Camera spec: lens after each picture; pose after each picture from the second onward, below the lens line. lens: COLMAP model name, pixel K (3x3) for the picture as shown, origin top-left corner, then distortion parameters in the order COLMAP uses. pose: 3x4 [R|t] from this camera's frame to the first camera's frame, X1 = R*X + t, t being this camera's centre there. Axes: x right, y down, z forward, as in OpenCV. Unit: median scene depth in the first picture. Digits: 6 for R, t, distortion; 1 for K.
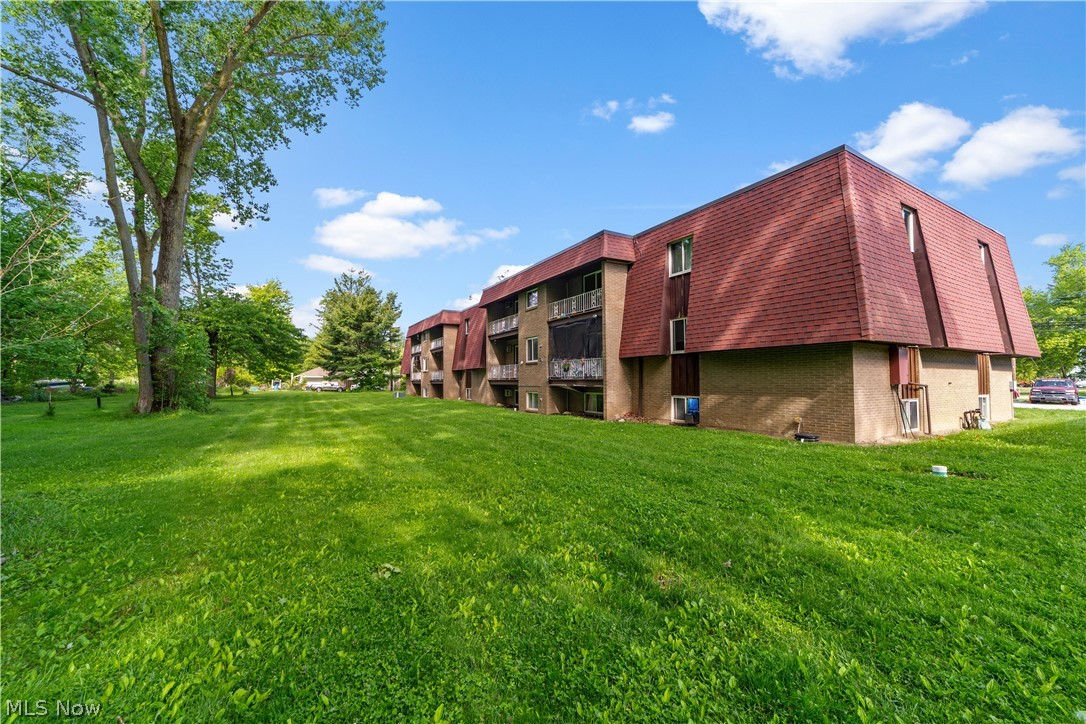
lens RADIAL K [[424.1, 0, 539.3], [0, 424.1, 360.9], [0, 0, 1]] dist [-0.009890, 0.000378]
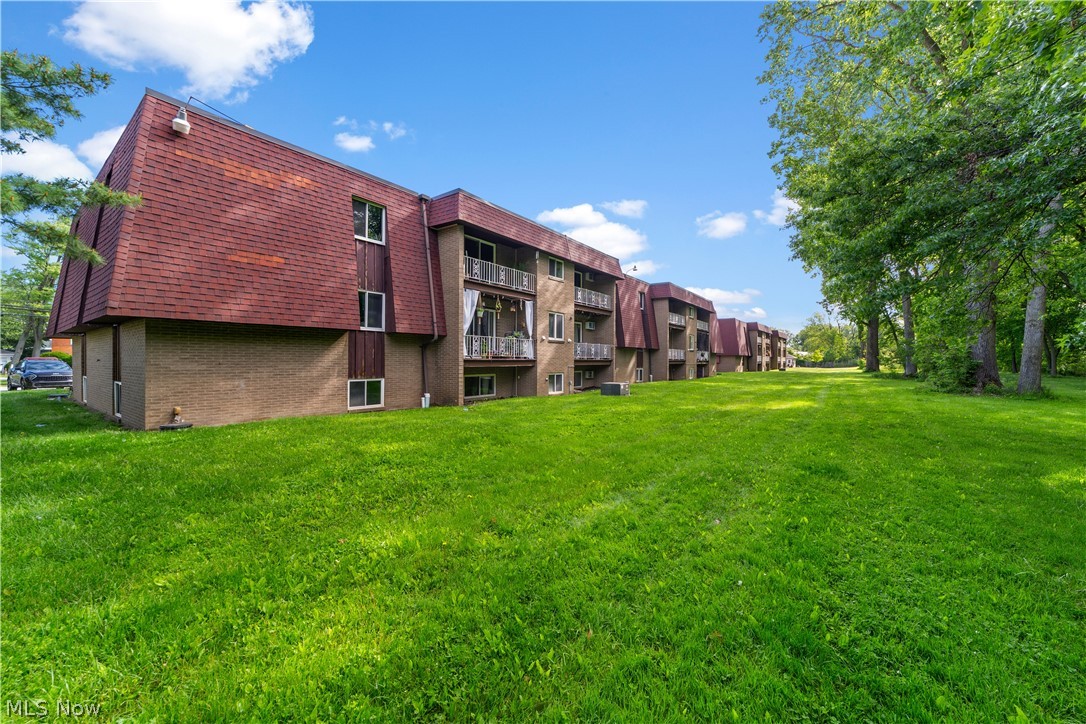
lens RADIAL K [[419.6, 0, 540.1], [0, 419.6, 373.8], [0, 0, 1]] dist [-0.020241, 0.010406]
pose [[-0.368950, -0.027634, 0.929038, -1.108430], [-0.043192, 0.998988, 0.012562, 0.085140], [-0.928445, -0.035492, -0.369770, 1.792235]]
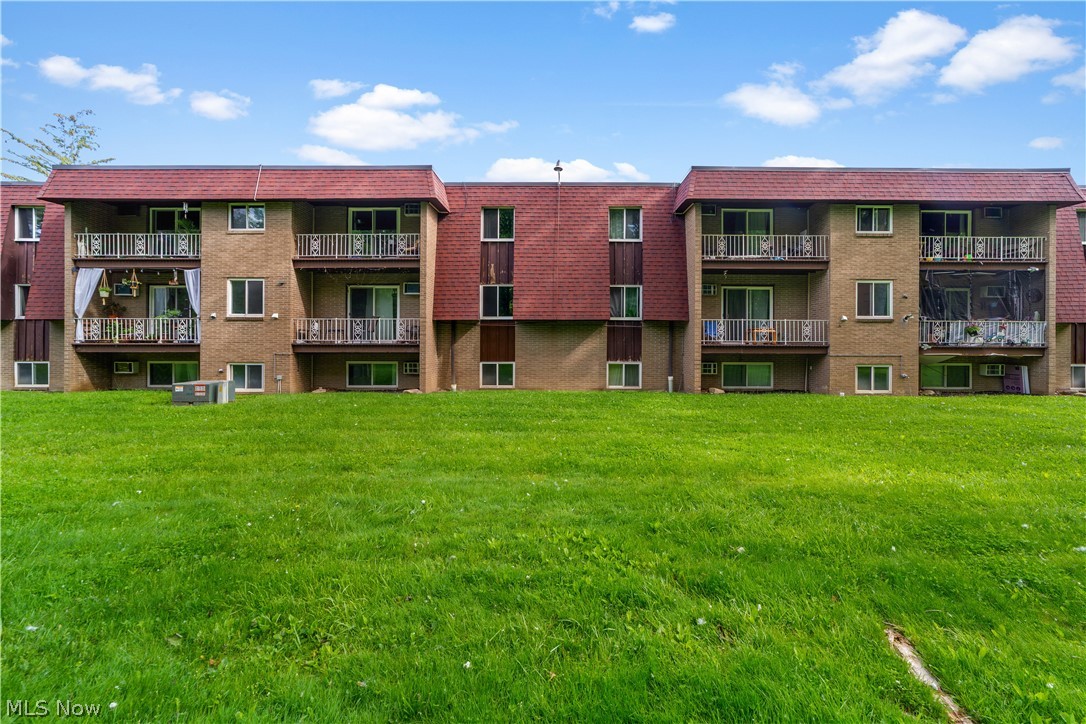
lens RADIAL K [[337.0, 0, 543.1], [0, 337.0, 346.5], [0, 0, 1]] dist [-0.009567, 0.000037]
pose [[0.525805, 0.002703, 0.850601, -0.277390], [-0.043784, 0.998755, 0.023891, 0.020959], [-0.849478, -0.049805, 0.525269, 0.450230]]
